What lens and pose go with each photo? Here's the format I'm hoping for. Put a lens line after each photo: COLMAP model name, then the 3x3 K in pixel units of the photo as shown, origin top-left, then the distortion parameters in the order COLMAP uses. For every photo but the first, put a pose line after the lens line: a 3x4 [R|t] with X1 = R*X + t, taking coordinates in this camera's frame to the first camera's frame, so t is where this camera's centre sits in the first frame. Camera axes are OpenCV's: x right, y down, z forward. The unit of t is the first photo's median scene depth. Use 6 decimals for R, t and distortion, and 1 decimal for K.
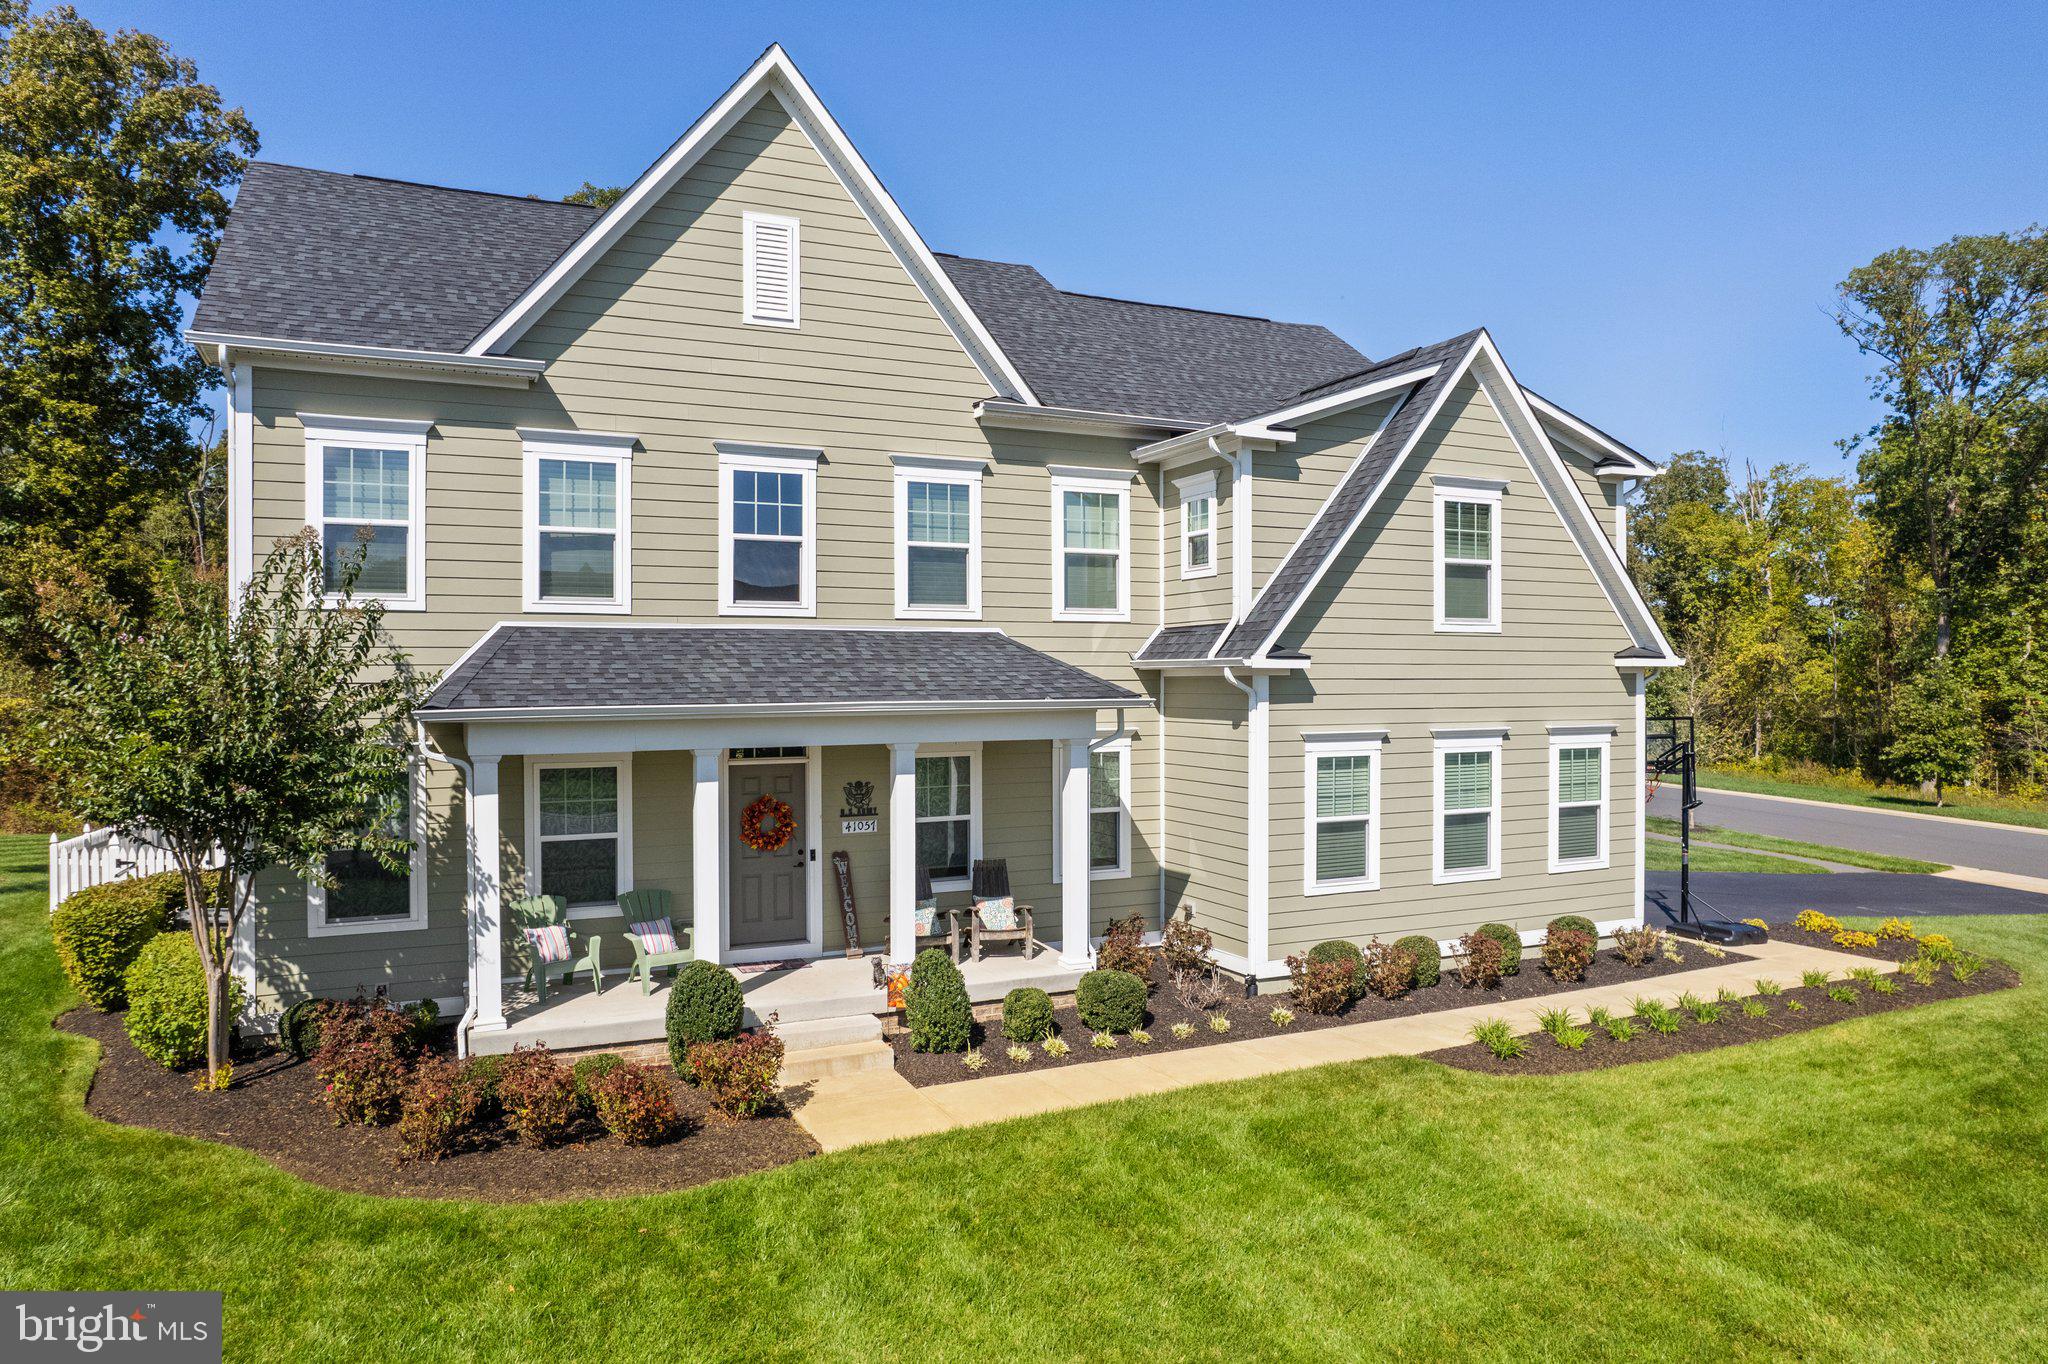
lens RADIAL K [[1316.5, 0, 1024.0], [0, 1316.5, 682.0], [0, 0, 1]] dist [-0.035926, 0.001098]
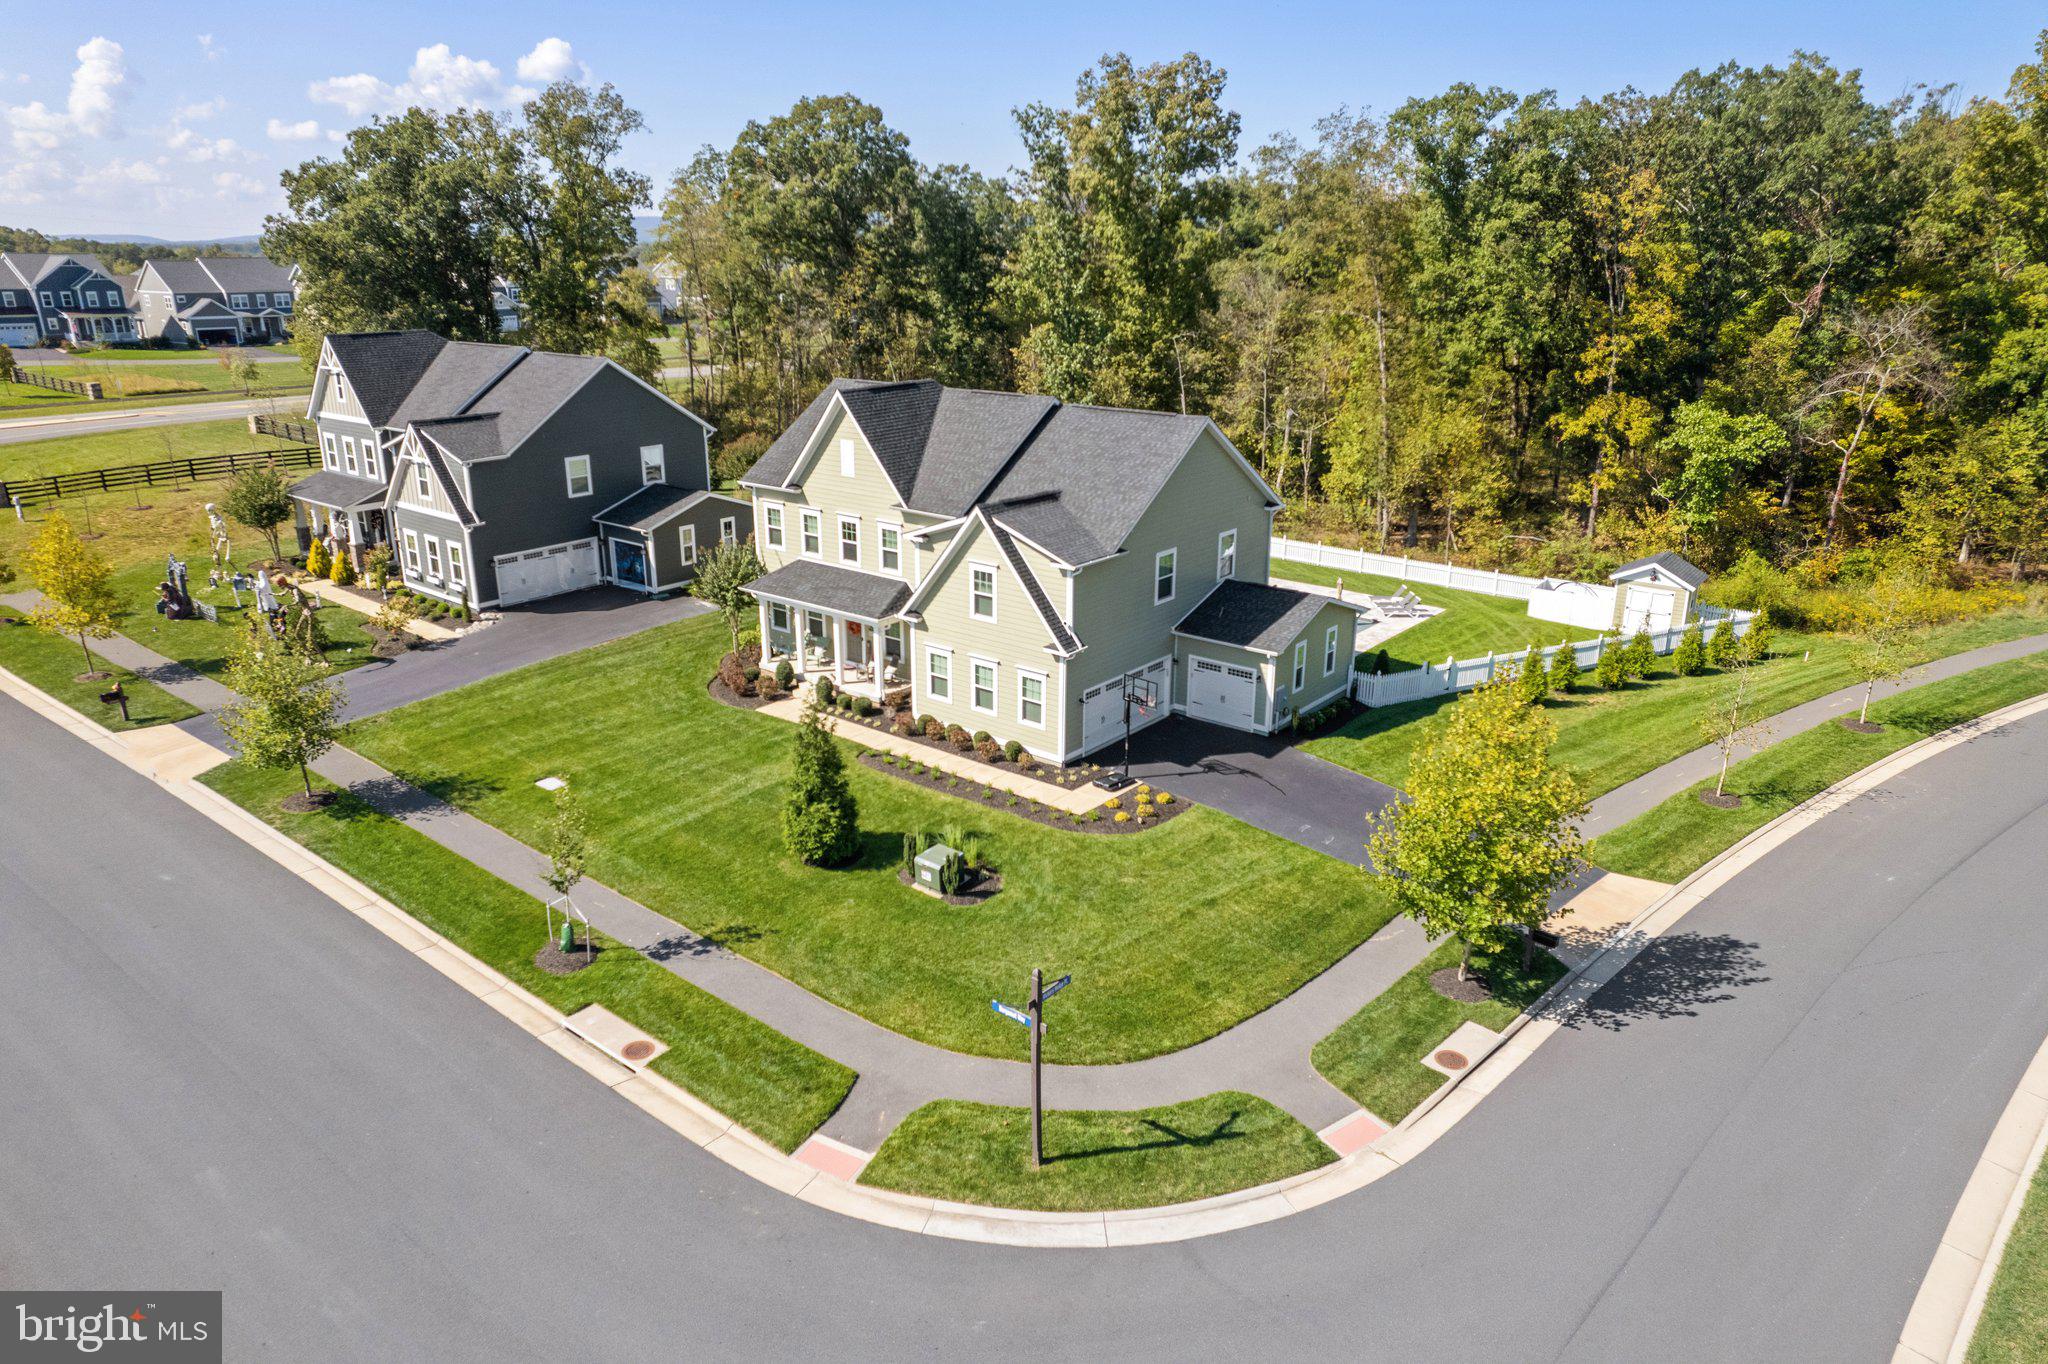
lens RADIAL K [[1316.5, 0, 1024.0], [0, 1316.5, 682.0], [0, 0, 1]] dist [-0.035926, 0.001098]
pose [[0.445308, 0.289595, -0.847252, 2.807047], [-0.016822, 0.948790, 0.315460, -0.800229], [0.895220, -0.126224, 0.427375, -0.049819]]
